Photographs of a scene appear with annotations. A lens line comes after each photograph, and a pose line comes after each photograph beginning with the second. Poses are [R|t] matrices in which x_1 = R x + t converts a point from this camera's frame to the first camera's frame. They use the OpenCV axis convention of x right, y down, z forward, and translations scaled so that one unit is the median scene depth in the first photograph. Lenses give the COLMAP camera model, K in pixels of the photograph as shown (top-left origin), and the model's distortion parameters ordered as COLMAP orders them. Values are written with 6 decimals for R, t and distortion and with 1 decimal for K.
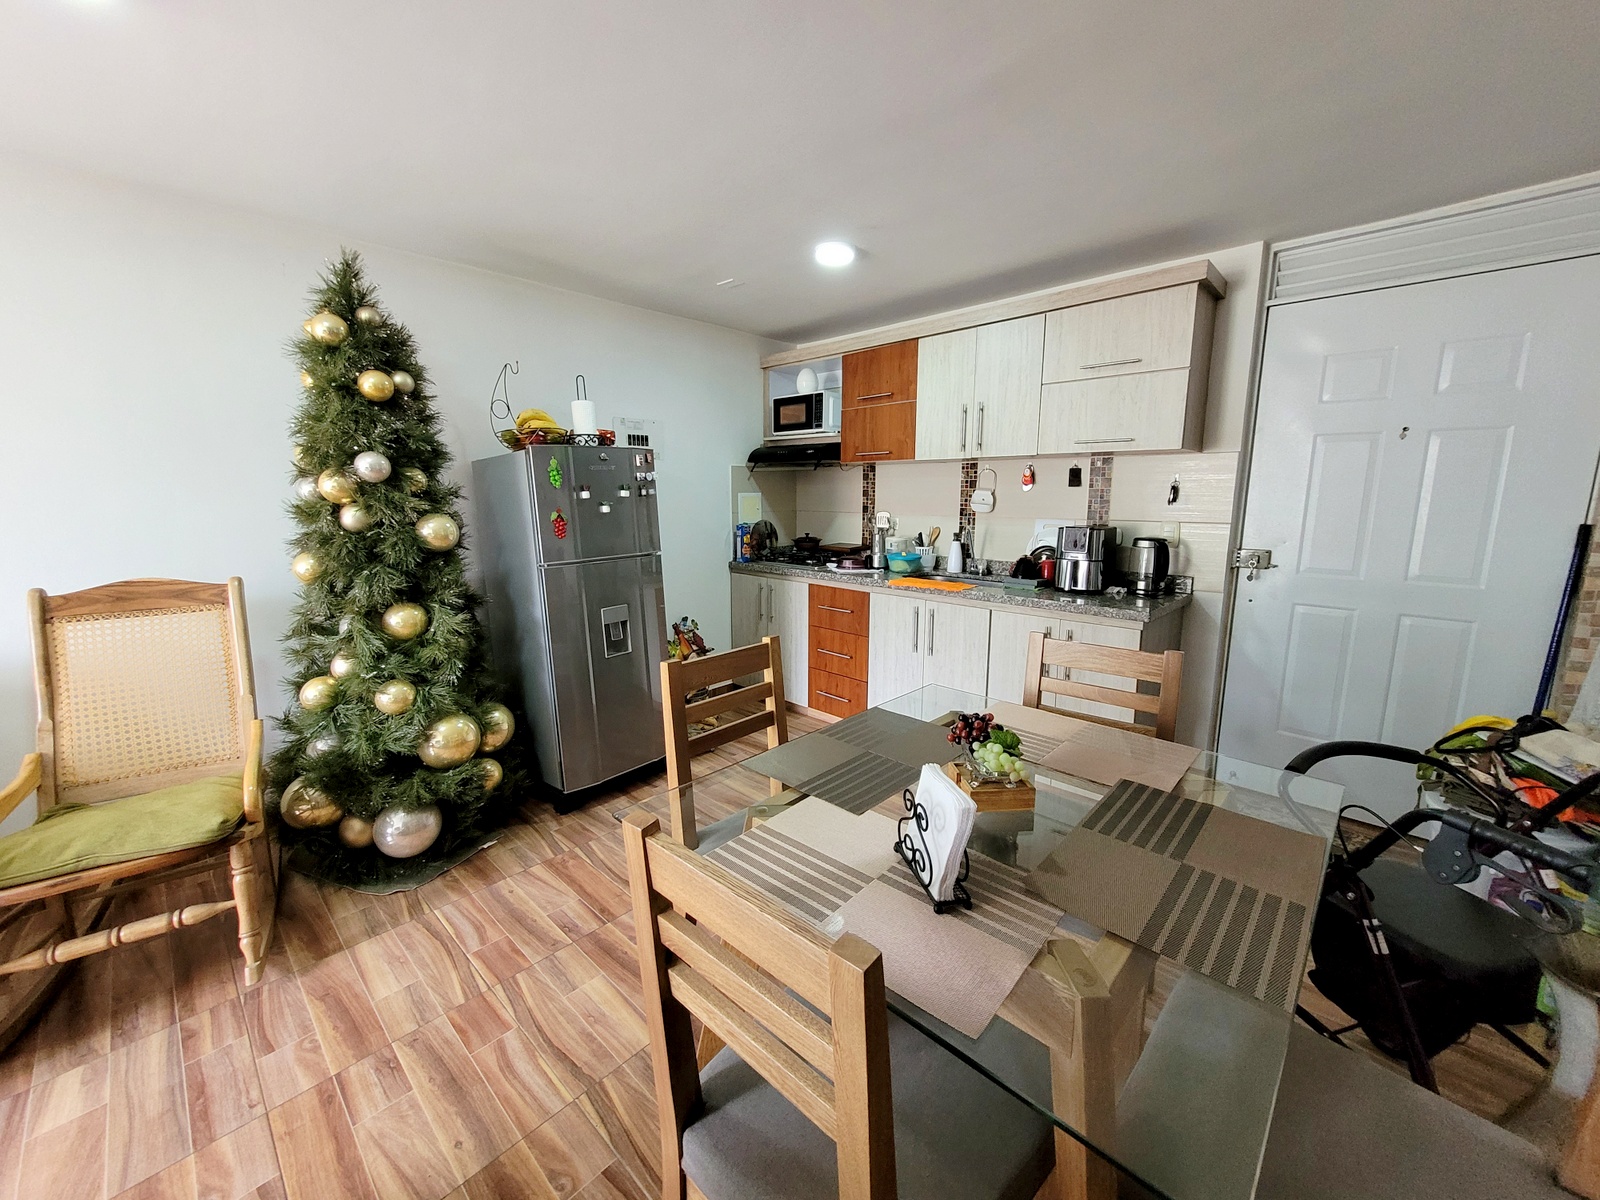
lens RADIAL K [[625.4, 0, 802.5], [0, 625.4, 586.3], [0, 0, 1]] dist [-0.001728, 0.000748]
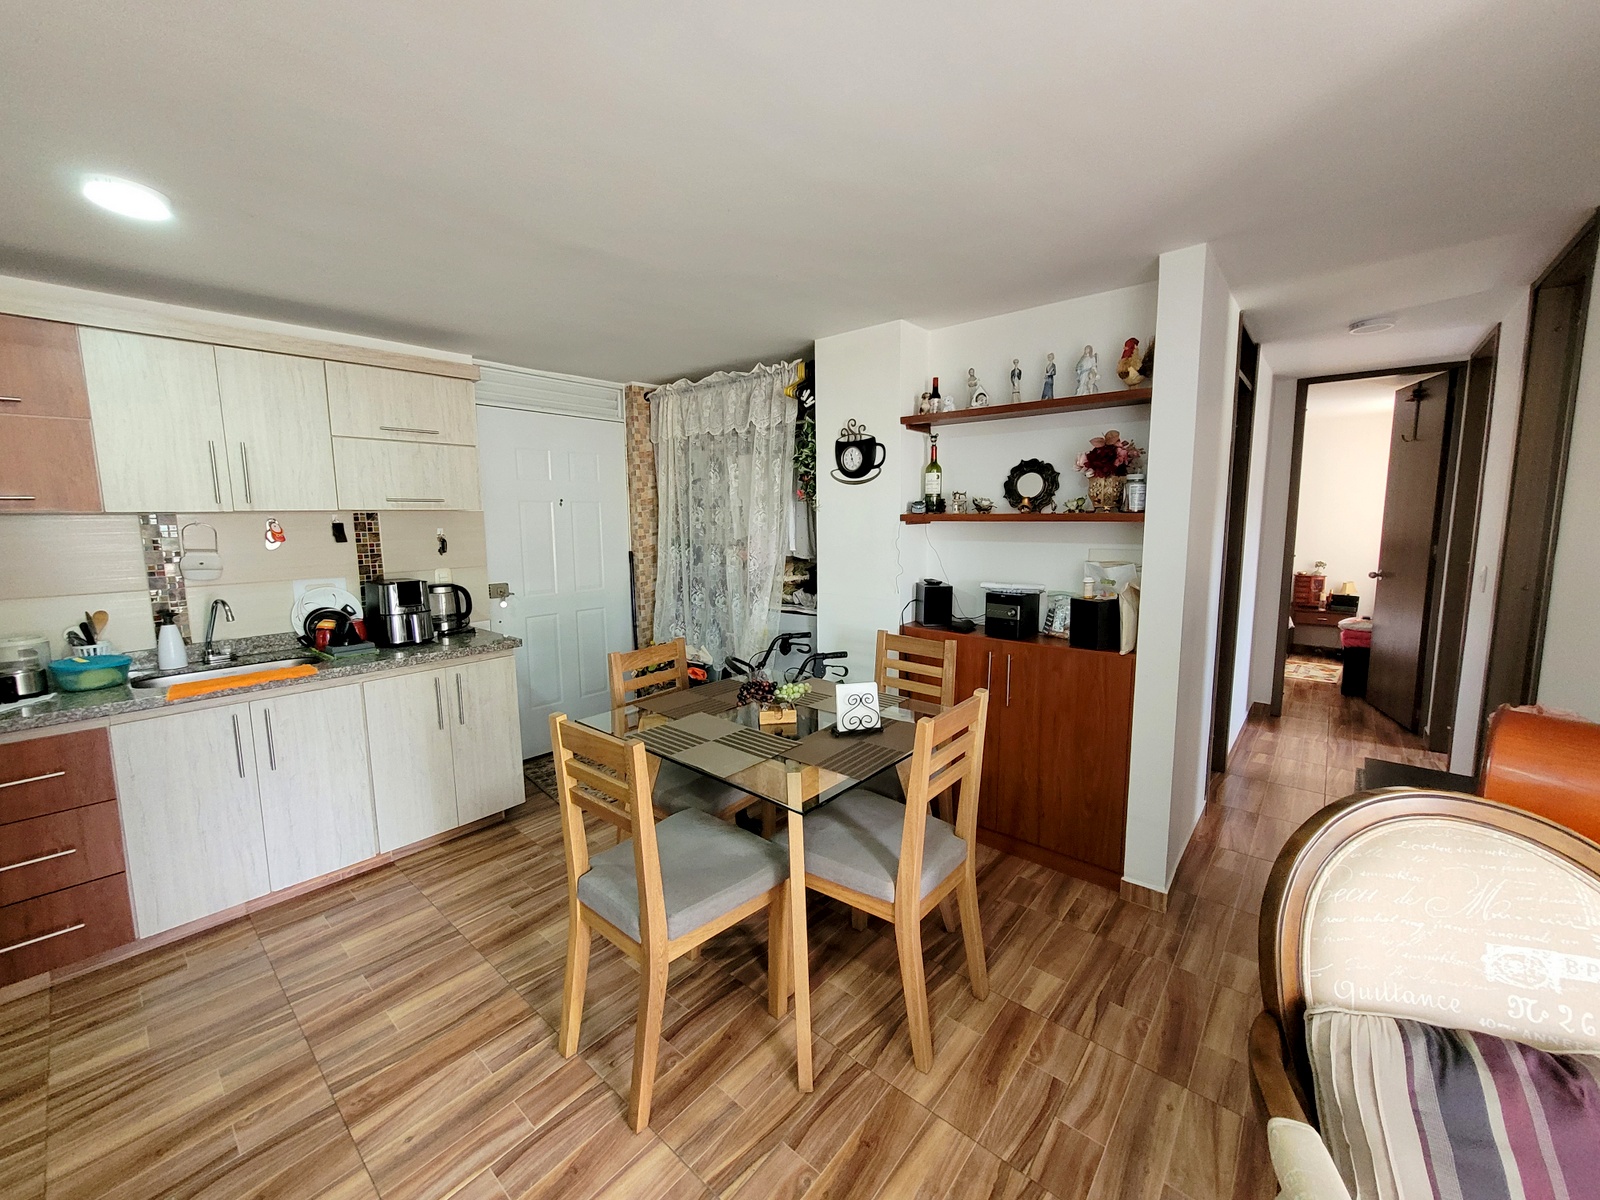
lens RADIAL K [[625.4, 0, 805.6], [0, 625.4, 585.7], [0, 0, 1]] dist [-0.001728, 0.000748]
pose [[-0.047966, -0.111115, 0.992649, -0.653326], [0.165980, 0.979090, 0.117618, -0.105384], [-0.984962, 0.170401, -0.028521, 0.401907]]
